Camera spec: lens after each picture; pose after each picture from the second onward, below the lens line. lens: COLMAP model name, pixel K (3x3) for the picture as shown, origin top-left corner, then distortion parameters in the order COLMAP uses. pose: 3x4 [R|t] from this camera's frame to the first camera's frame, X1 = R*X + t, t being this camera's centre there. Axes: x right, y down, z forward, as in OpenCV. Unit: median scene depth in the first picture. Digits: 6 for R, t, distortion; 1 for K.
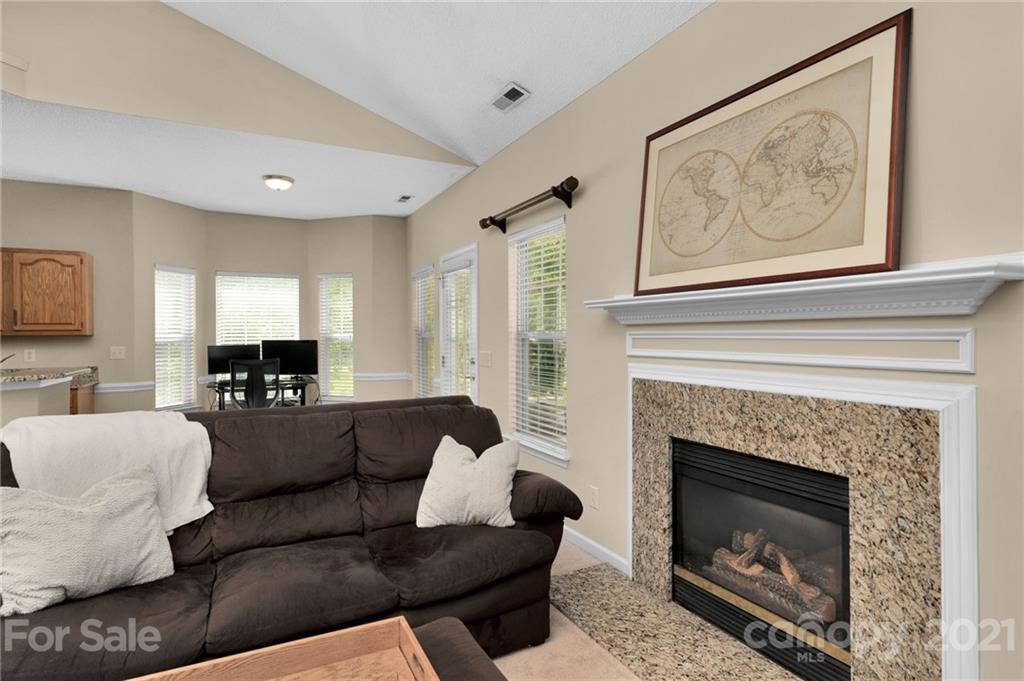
lens RADIAL K [[524.5, 0, 509.7], [0, 524.5, 336.1], [0, 0, 1]] dist [-0.005569, 0.000194]
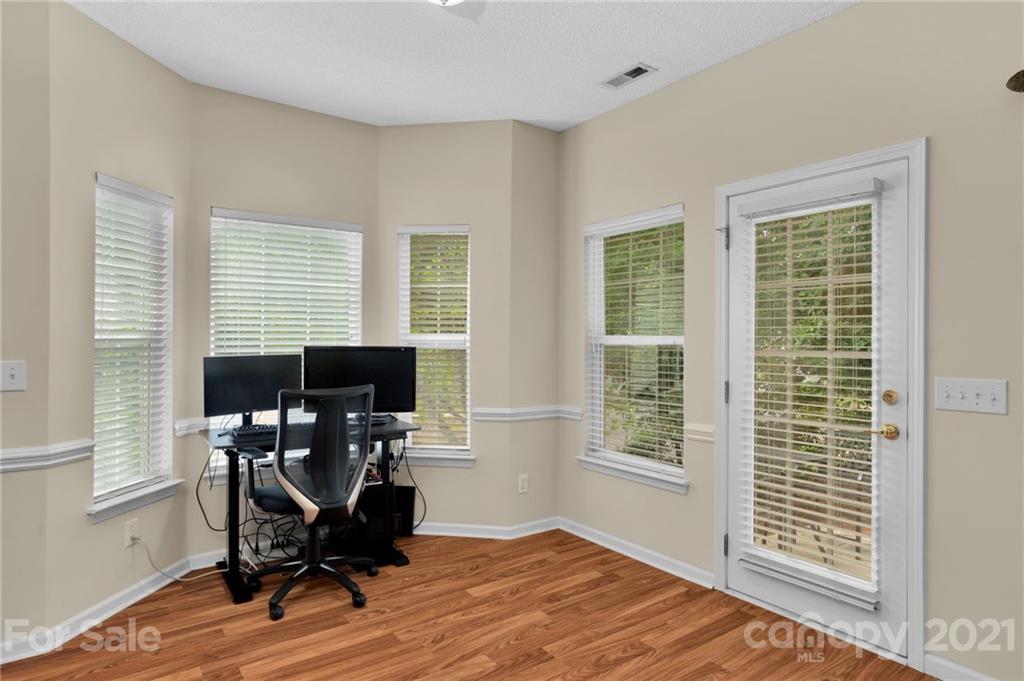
lens RADIAL K [[568.4, 0, 512.0], [0, 568.4, 340.5], [0, 0, 1]] dist [-0.002758, -0.000001]
pose [[0.987589, 0.012504, 0.156559, -0.928956], [-0.012154, 0.999921, -0.003188, 0.004902], [-0.156587, 0.001246, 0.987663, 1.086400]]
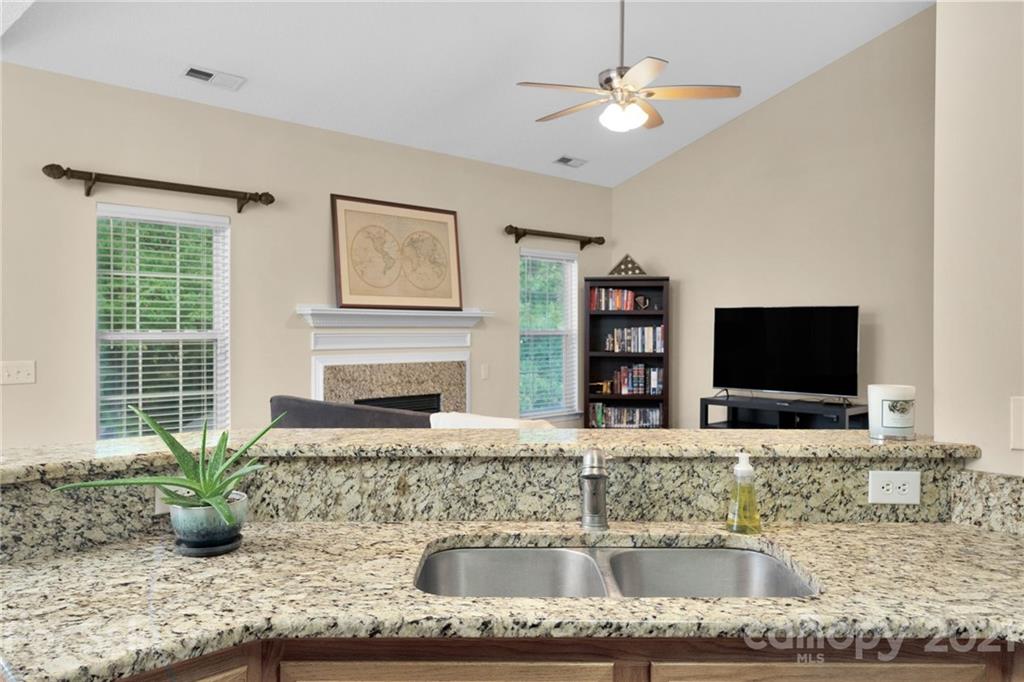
lens RADIAL K [[778.1, 0, 508.5], [0, 778.1, 336.4], [0, 0, 1]] dist [0.004742, 0.004946]
pose [[-0.304831, -0.011548, 0.952337, -2.097035], [-0.001180, 0.999930, 0.011748, -0.024775], [-0.952406, 0.002458, -0.304823, 1.322245]]
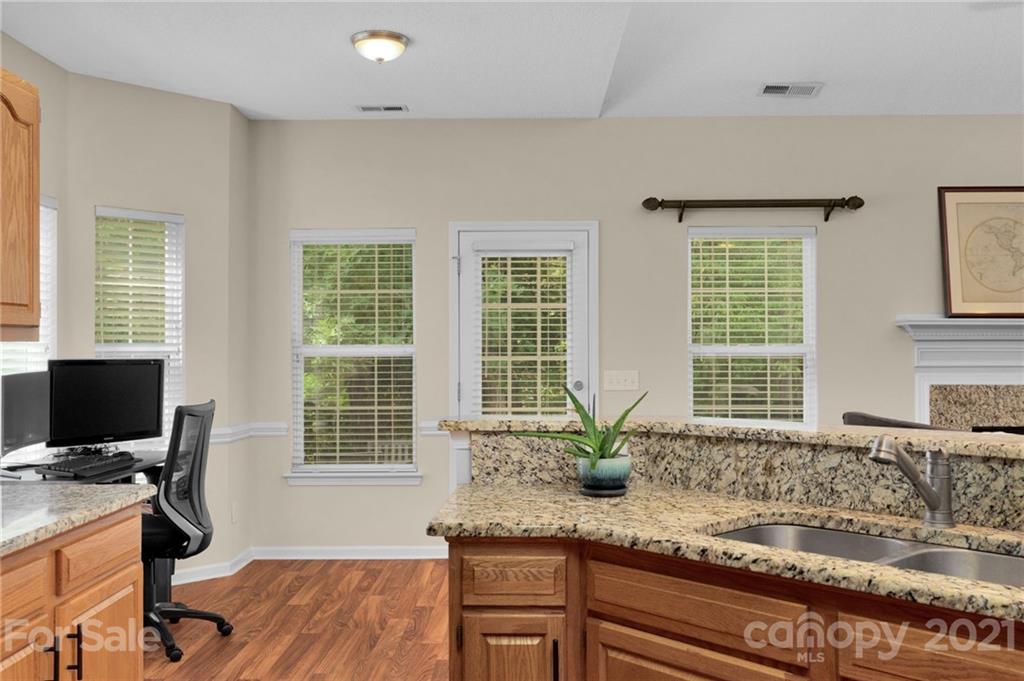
lens RADIAL K [[929.3, 0, 508.5], [0, 929.3, 335.3], [0, 0, 1]] dist [0.005546, 0.005252]
pose [[0.478581, 0.016766, 0.877883, -2.365908], [0.001975, 0.999795, -0.020171, 0.008692], [-0.878041, 0.011387, 0.478450, 0.944122]]
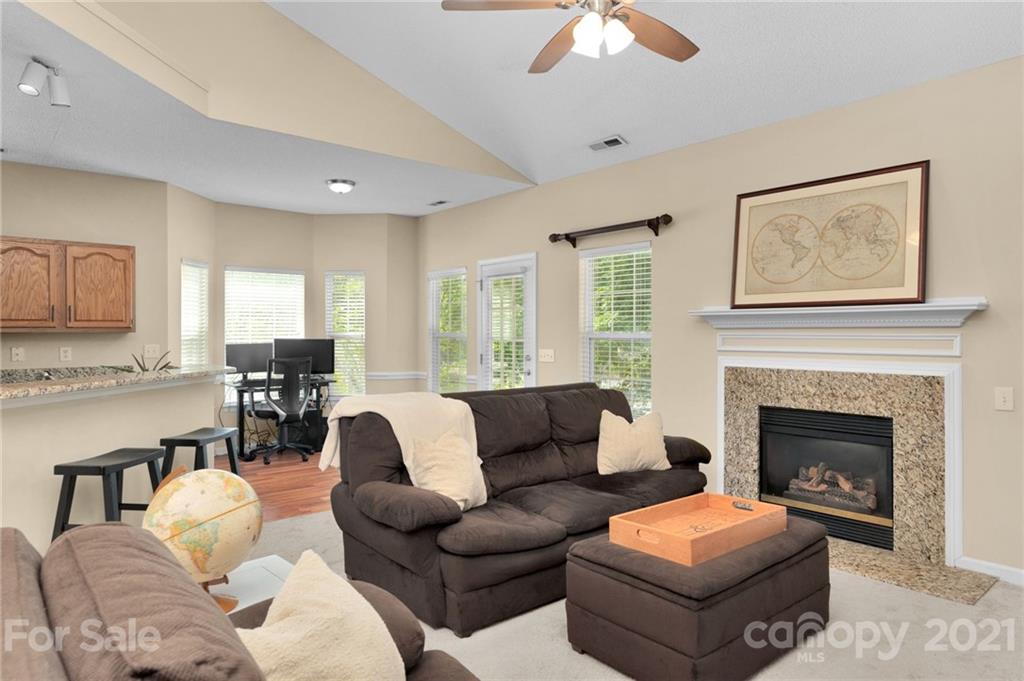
lens RADIAL K [[618.9, 0, 512.0], [0, 618.9, 335.4], [0, 0, 1]] dist [-0.000896, -0.001150]
pose [[0.974091, 0.004572, 0.226112, -0.783572], [-0.004701, 0.999989, 0.000033, -0.000292], [-0.226109, -0.001095, 0.974101, -0.538251]]
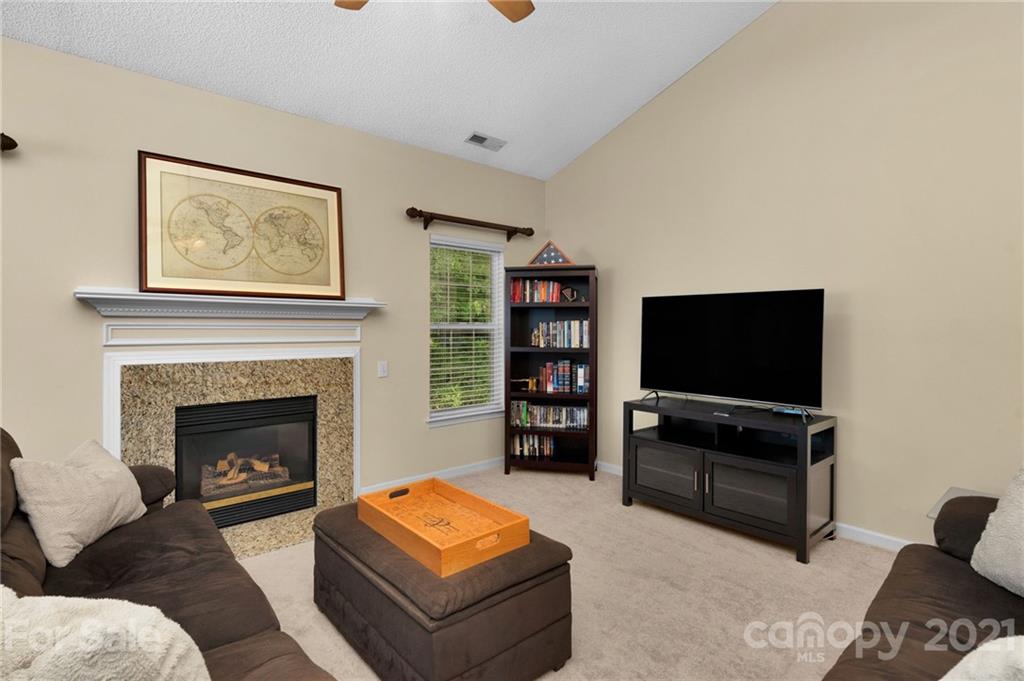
lens RADIAL K [[496.7, 0, 508.1], [0, 496.7, 328.3], [0, 0, 1]] dist [-0.000148, 0.000288]
pose [[-0.228748, -0.000370, 0.973486, -1.072468], [-0.001416, 0.999999, 0.000047, 0.002040], [-0.973485, -0.001368, -0.228749, 0.524172]]
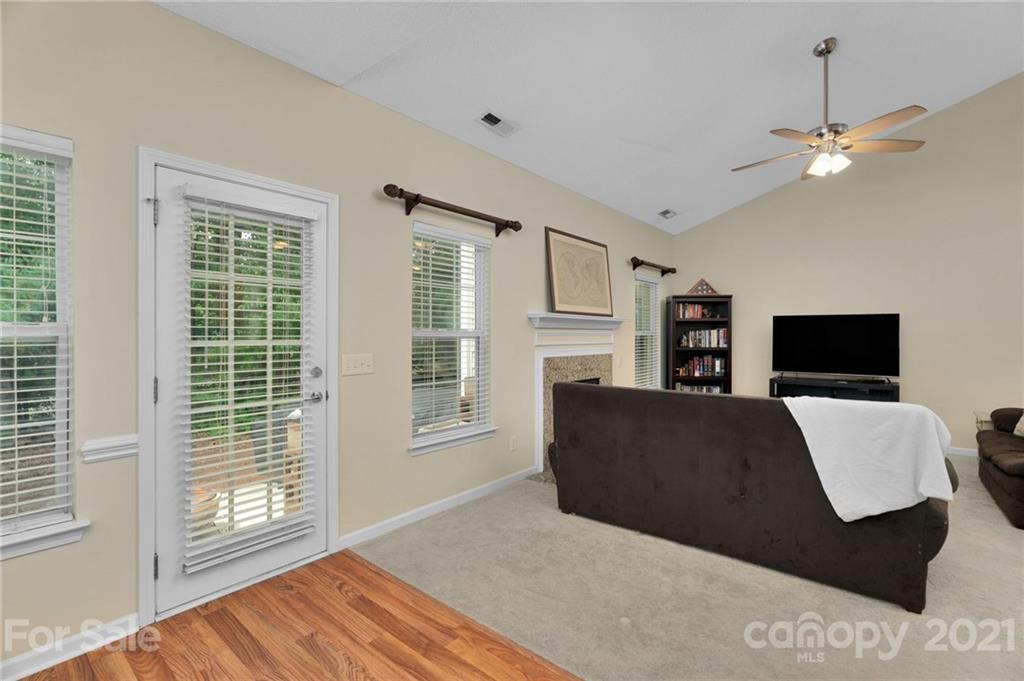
lens RADIAL K [[468.3, 0, 515.1], [0, 468.3, 335.8], [0, 0, 1]] dist [0.000758, 0.000032]
pose [[-0.398957, -0.000464, 0.916969, -1.348960], [0.000631, 0.999999, 0.000780, 0.004445], [-0.916969, 0.000890, -0.398957, 1.962216]]
